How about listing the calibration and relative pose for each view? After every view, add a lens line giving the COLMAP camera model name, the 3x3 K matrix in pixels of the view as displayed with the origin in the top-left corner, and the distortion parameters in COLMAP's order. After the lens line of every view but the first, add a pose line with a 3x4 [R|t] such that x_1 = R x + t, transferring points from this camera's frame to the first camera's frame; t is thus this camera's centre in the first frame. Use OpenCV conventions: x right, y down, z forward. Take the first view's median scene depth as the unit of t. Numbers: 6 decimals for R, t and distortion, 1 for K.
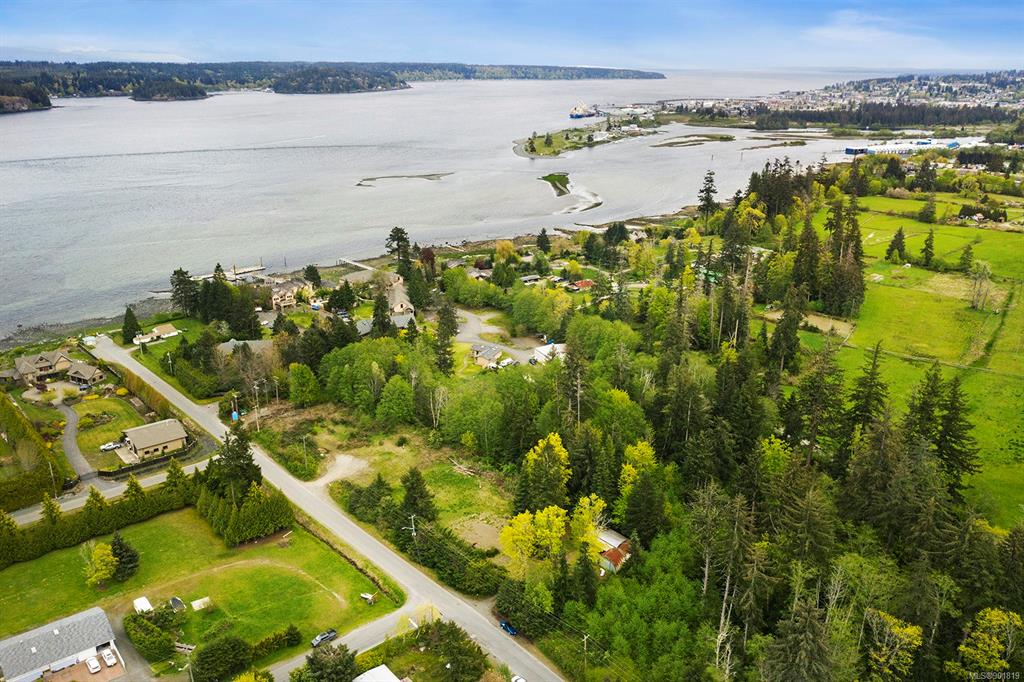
lens RADIAL K [[827.4, 0, 512.0], [0, 827.4, 341.0], [0, 0, 1]] dist [-0.007865, -0.000530]
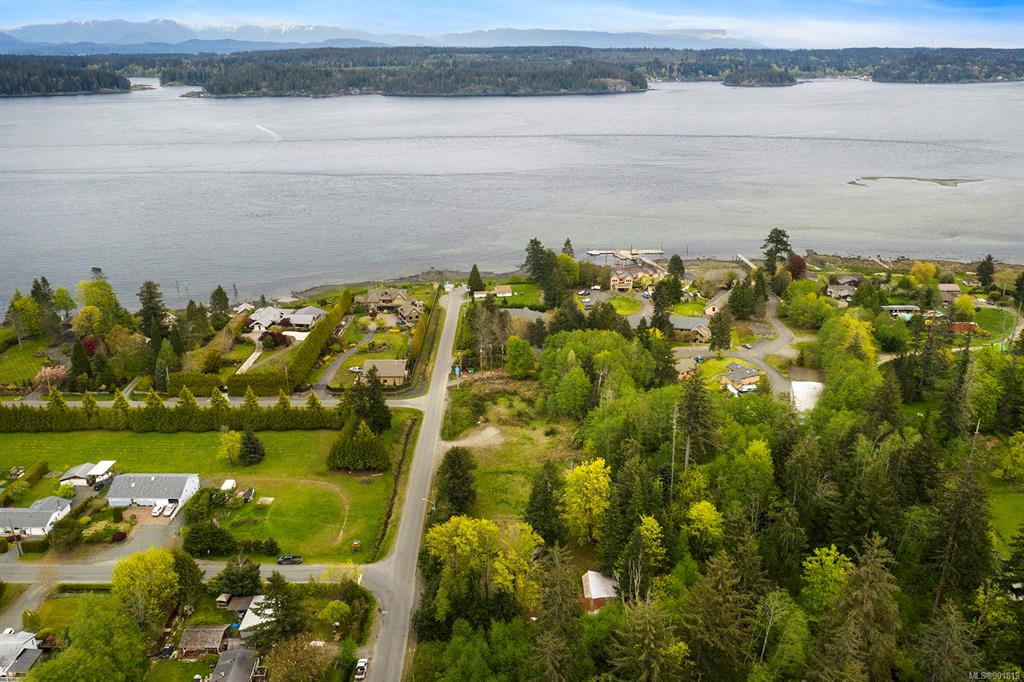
lens RADIAL K [[835.6, 0, 512.0], [0, 835.6, 341.0], [0, 0, 1]] dist [-0.008124, 0.000996]
pose [[0.766265, 0.207430, -0.608121, 0.275455], [-0.200313, 0.976407, 0.080646, -0.037509], [0.610502, 0.060019, 0.789737, 0.112232]]
